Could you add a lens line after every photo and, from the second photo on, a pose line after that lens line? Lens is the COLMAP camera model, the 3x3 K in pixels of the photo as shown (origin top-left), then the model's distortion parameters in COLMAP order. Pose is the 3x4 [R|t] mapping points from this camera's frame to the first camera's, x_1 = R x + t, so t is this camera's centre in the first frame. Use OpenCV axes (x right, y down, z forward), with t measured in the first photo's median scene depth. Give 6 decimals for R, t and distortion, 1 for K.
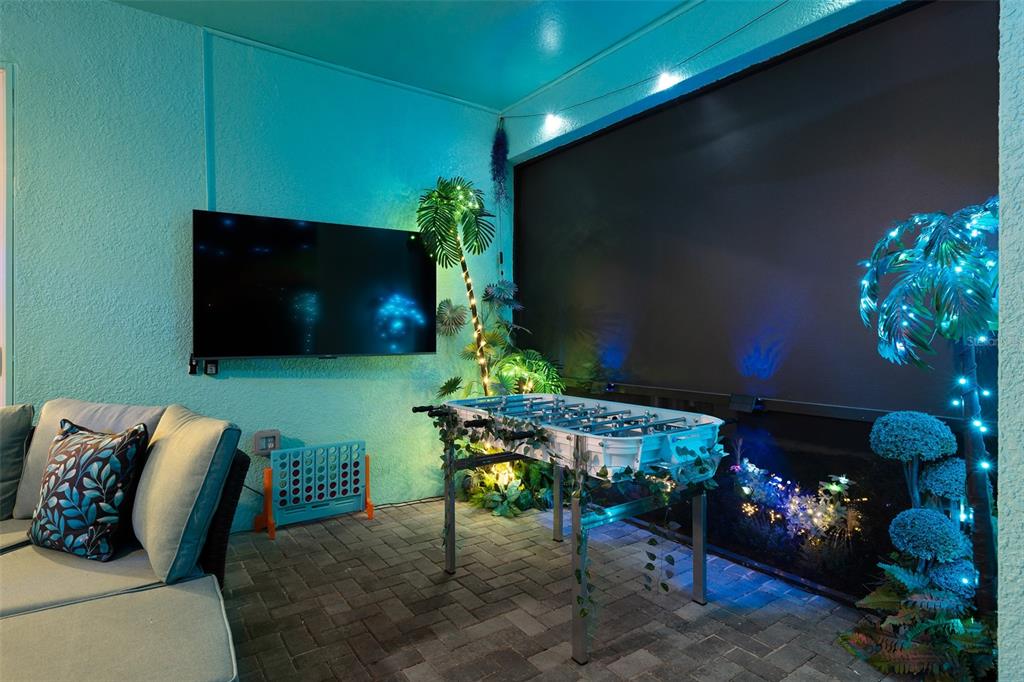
lens RADIAL K [[574.6, 0, 512.0], [0, 574.6, 341.0], [0, 0, 1]] dist [0.000773, 0.000605]
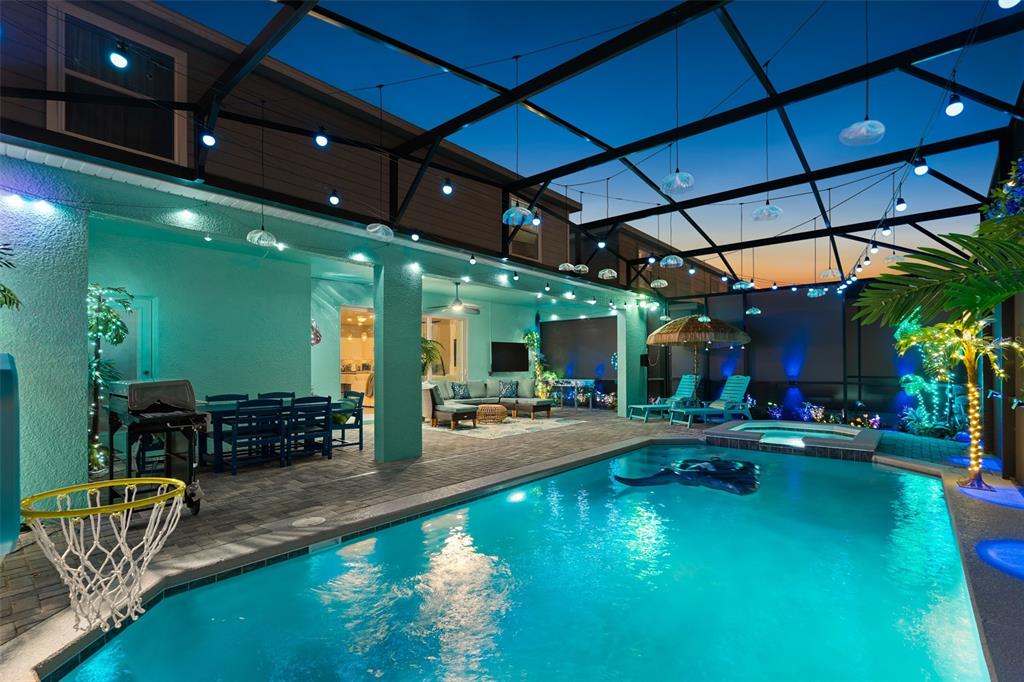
lens RADIAL K [[461.2, 0, 512.0], [0, 461.2, 341.0], [0, 0, 1]] dist [-0.000296, -0.000067]
pose [[0.977497, 0.001161, 0.210946, -0.967841], [0.005238, 0.999543, -0.029771, -0.099656], [-0.210884, 0.030206, 0.977044, -2.302822]]
